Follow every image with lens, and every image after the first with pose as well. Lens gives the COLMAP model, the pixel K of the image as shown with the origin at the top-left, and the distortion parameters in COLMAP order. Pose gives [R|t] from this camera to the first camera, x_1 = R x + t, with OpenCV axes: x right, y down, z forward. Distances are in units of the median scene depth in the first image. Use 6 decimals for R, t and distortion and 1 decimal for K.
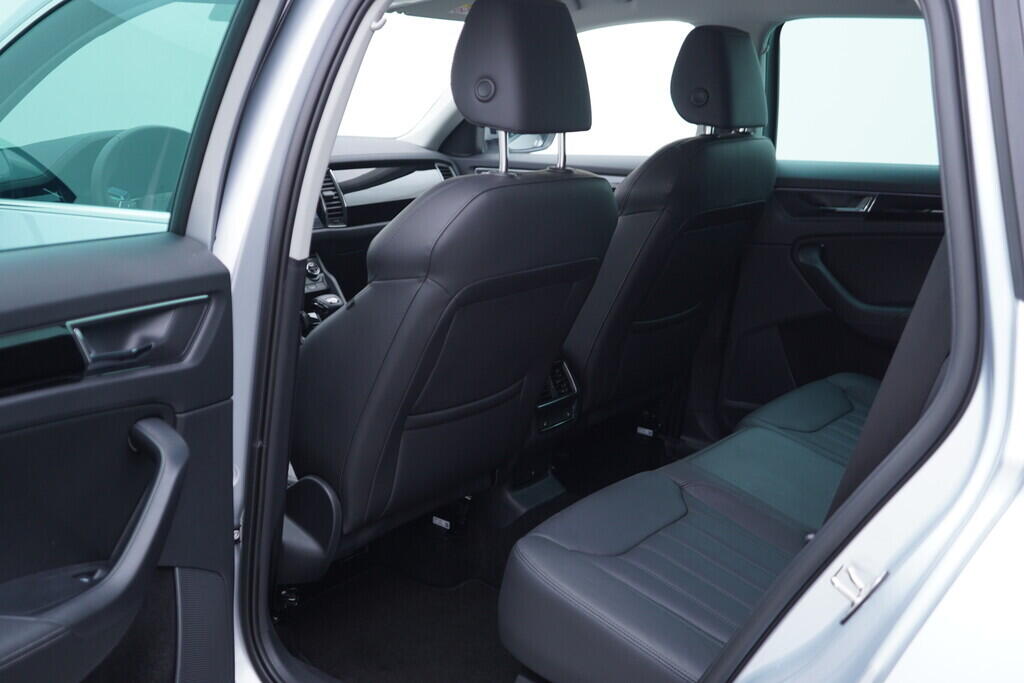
lens RADIAL K [[1064.0, 0, 514.2], [0, 1064.0, 344.4], [0, 0, 1]] dist [-0.004021, 0.000000]
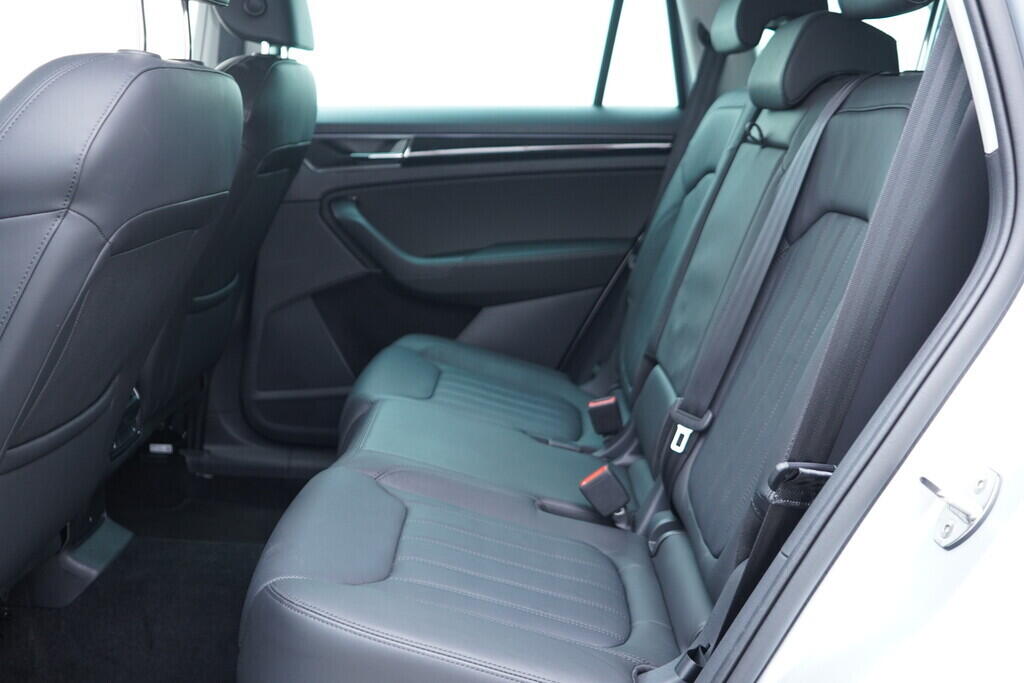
lens RADIAL K [[1064.0, 0, 510.1], [0, 1064.0, 336.7], [0, 0, 1]] dist [-0.004021, 0.000000]
pose [[0.787639, -0.123145, 0.603705, -0.163834], [0.137386, 0.990256, 0.022750, 0.019214], [-0.600624, 0.065022, 0.796883, 0.231396]]
